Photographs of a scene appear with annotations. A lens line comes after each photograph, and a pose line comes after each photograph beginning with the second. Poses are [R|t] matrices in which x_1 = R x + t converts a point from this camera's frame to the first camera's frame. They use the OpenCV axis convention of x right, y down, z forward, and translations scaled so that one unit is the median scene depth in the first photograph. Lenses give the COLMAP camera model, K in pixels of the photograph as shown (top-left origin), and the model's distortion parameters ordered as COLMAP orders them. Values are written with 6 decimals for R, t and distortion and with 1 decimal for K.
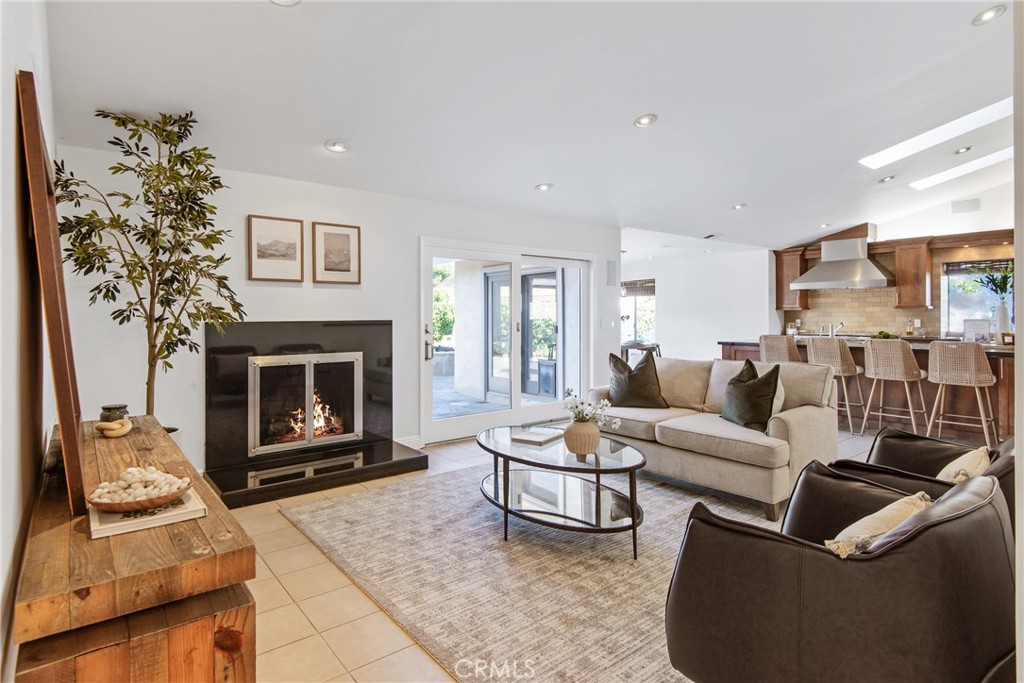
lens RADIAL K [[552.5, 0, 515.0], [0, 552.5, 318.8], [0, 0, 1]] dist [-0.004185, -0.000639]
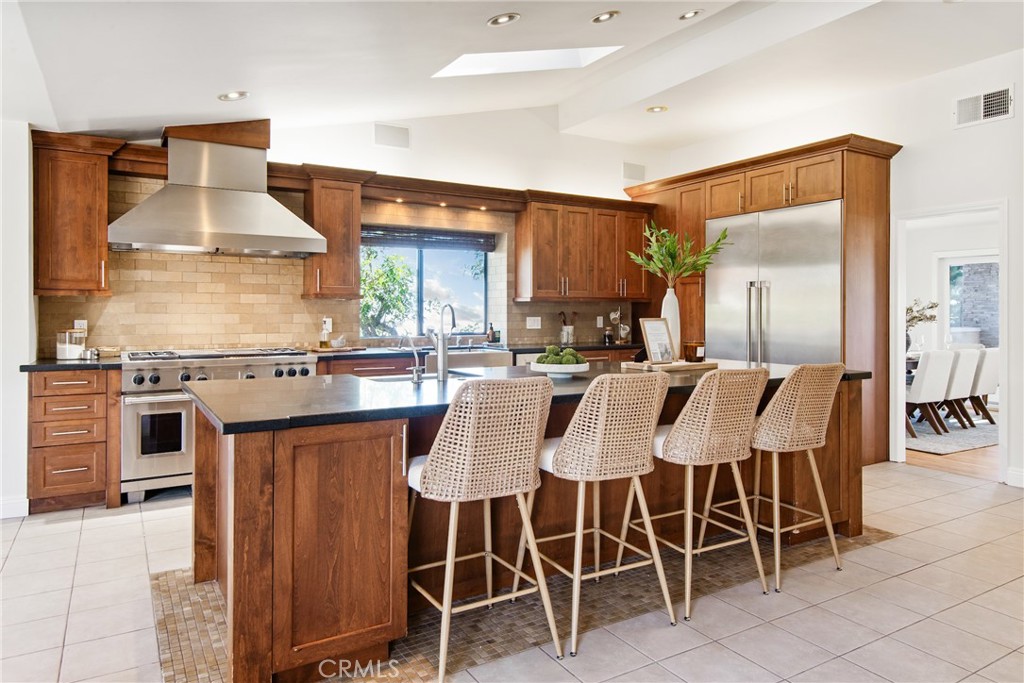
lens RADIAL K [[636.1, 0, 490.7], [0, 636.1, 313.0], [0, 0, 1]] dist [0.016863, -0.002351]
pose [[0.158116, 0.003237, 0.987415, 0.212433], [0.002025, 0.999991, -0.003602, -0.003423], [-0.987418, 0.002569, 0.158108, 1.321208]]
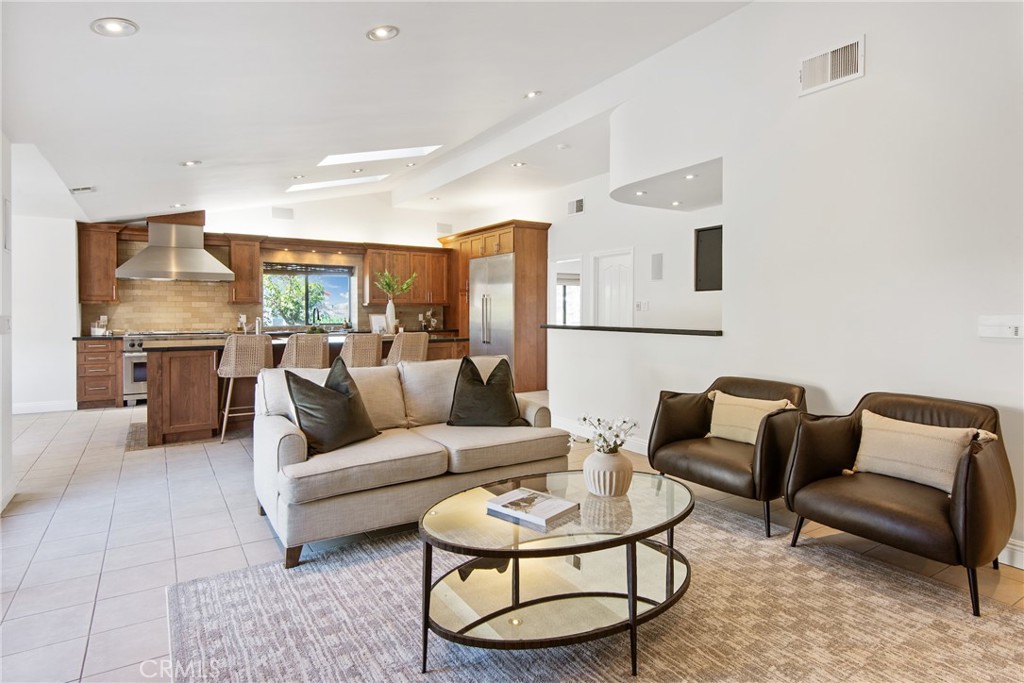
lens RADIAL K [[552.5, 0, 515.0], [0, 552.5, 318.8], [0, 0, 1]] dist [-0.004185, -0.000639]
pose [[0.111169, -0.007880, 0.993770, -0.414071], [0.003016, 0.999967, 0.007591, 0.002982], [-0.993797, 0.002153, 0.111189, 0.695954]]
